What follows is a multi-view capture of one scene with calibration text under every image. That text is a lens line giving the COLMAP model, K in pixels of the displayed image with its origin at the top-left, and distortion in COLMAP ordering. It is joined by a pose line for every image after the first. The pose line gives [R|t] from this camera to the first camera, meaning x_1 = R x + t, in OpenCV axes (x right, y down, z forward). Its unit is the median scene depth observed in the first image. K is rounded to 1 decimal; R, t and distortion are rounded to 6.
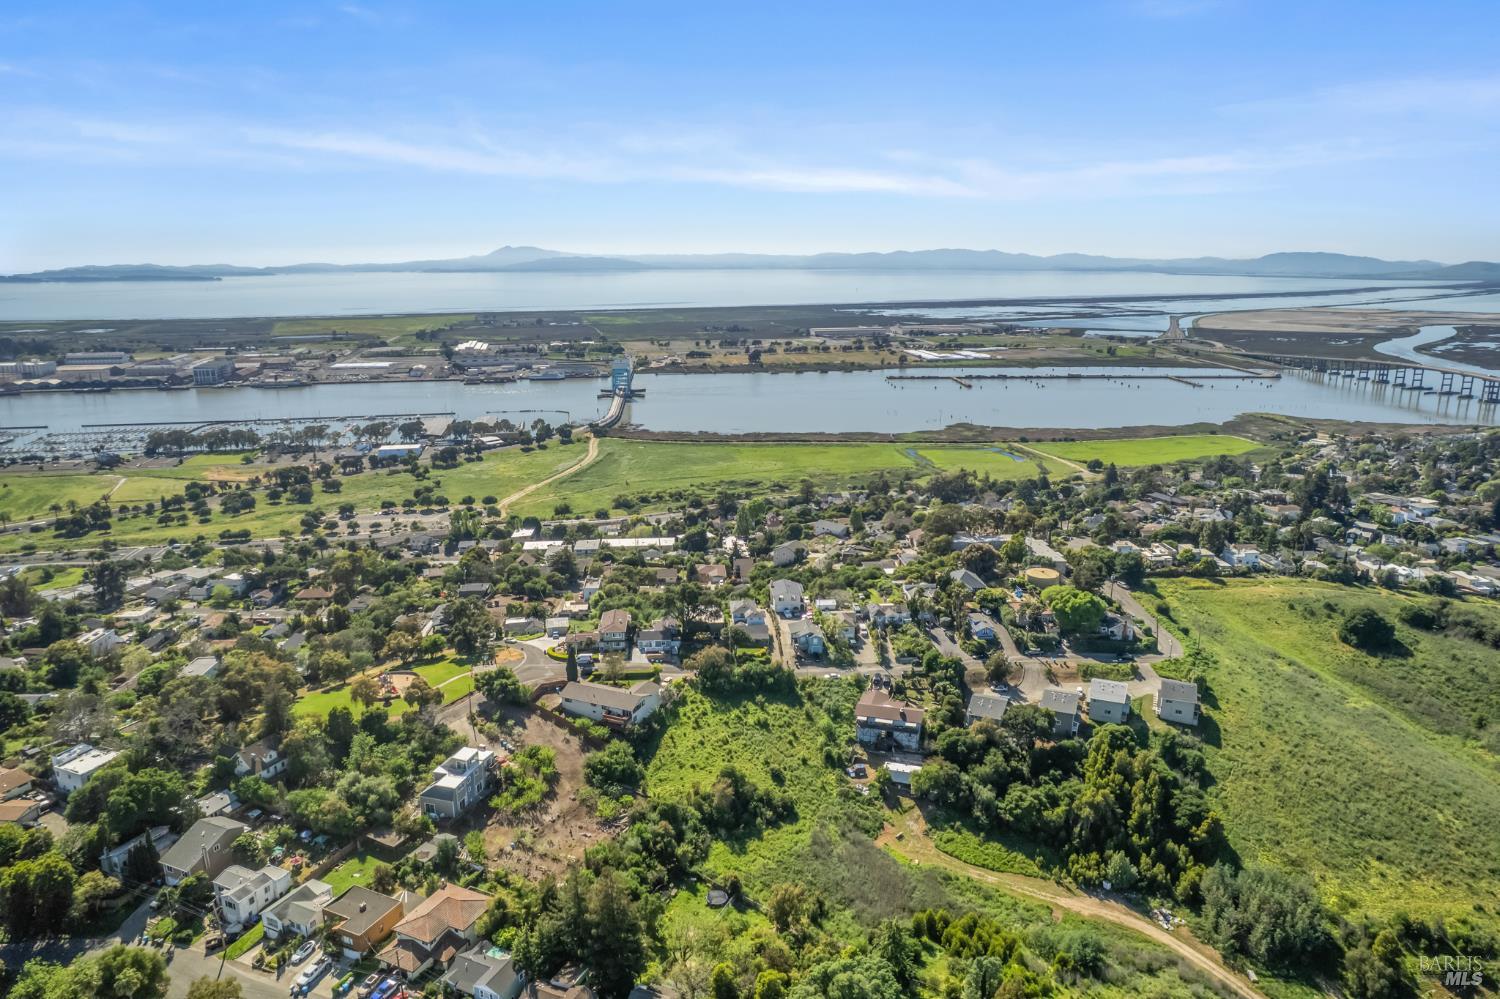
lens RADIAL K [[964.4, 0, 755.2], [0, 964.4, 500.7], [0, 0, 1]] dist [-0.071059, 0.057591]
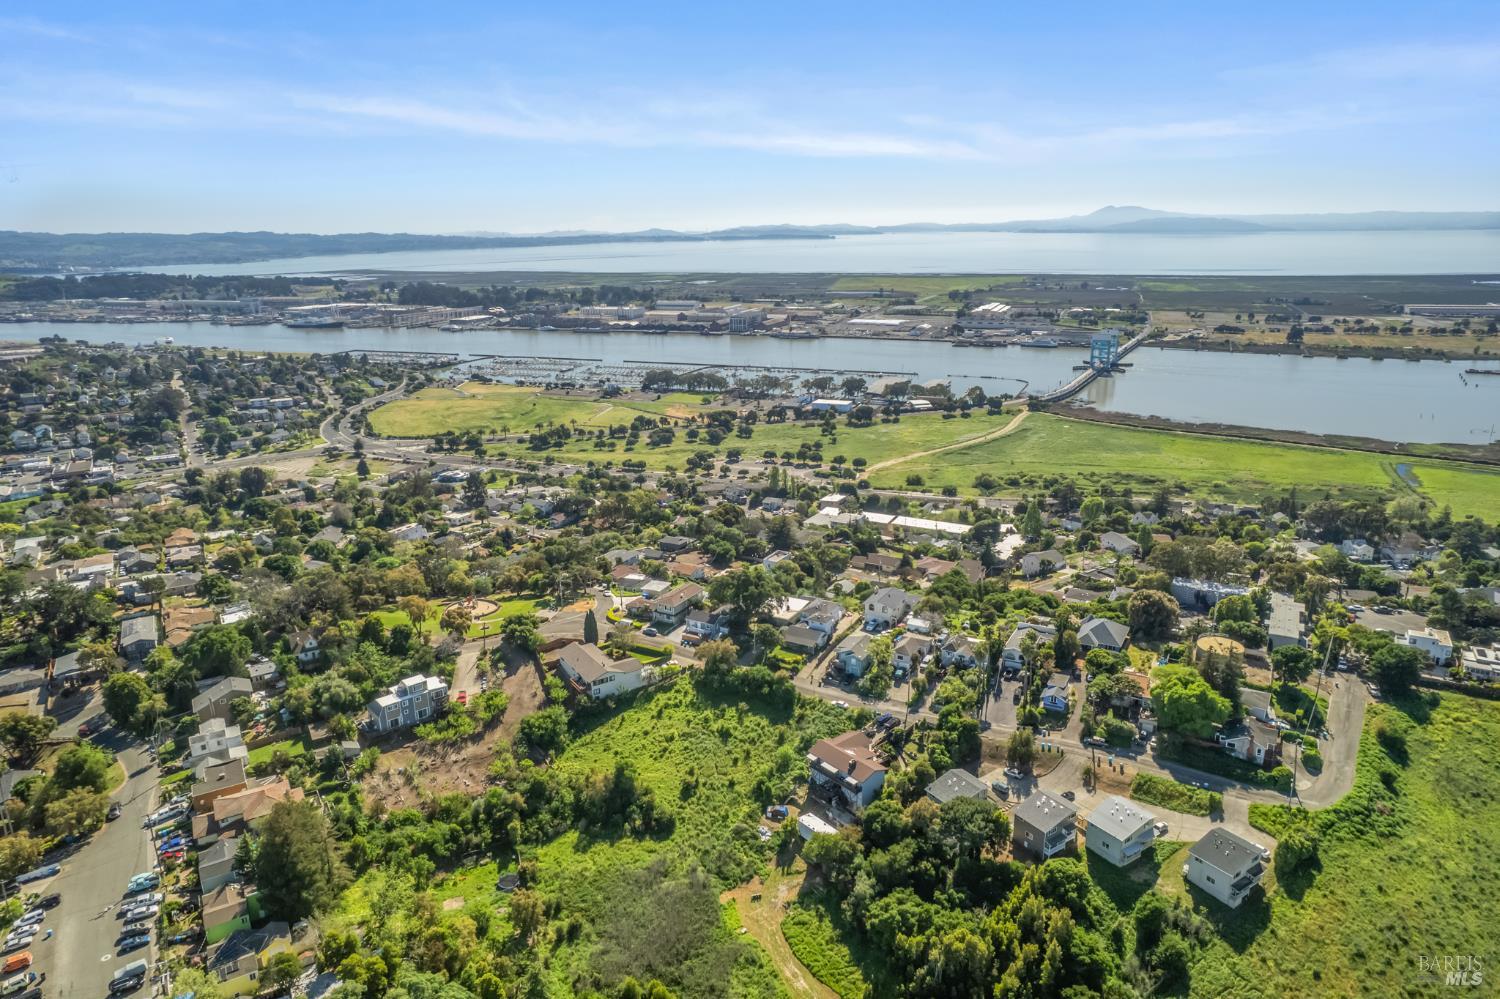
lens RADIAL K [[964.4, 0, 755.2], [0, 964.4, 500.7], [0, 0, 1]] dist [-0.071059, 0.057591]
pose [[0.827953, 0.143233, -0.542197, 0.144876], [-0.121841, 0.989682, 0.075391, -0.018083], [0.547401, 0.003642, 0.836863, 0.069023]]
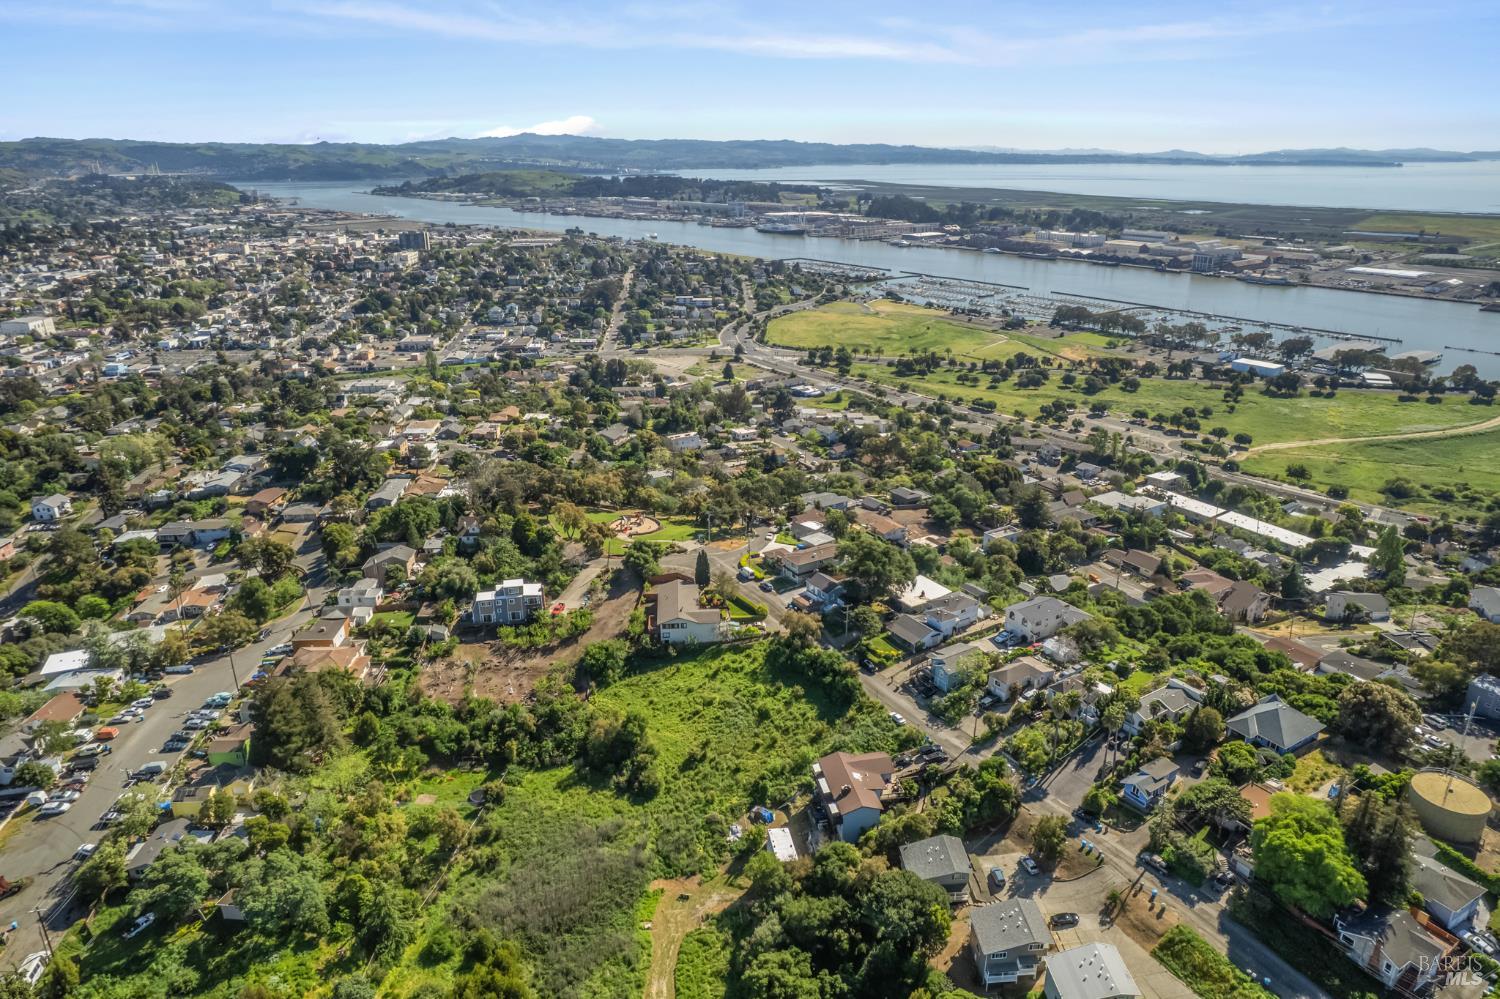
lens RADIAL K [[964.4, 0, 755.2], [0, 964.4, 500.7], [0, 0, 1]] dist [-0.071059, 0.057591]
pose [[0.457496, 0.309930, -0.833451, 0.188080], [-0.214651, 0.948066, 0.234725, -0.041028], [0.862915, 0.071515, 0.500263, 0.160065]]
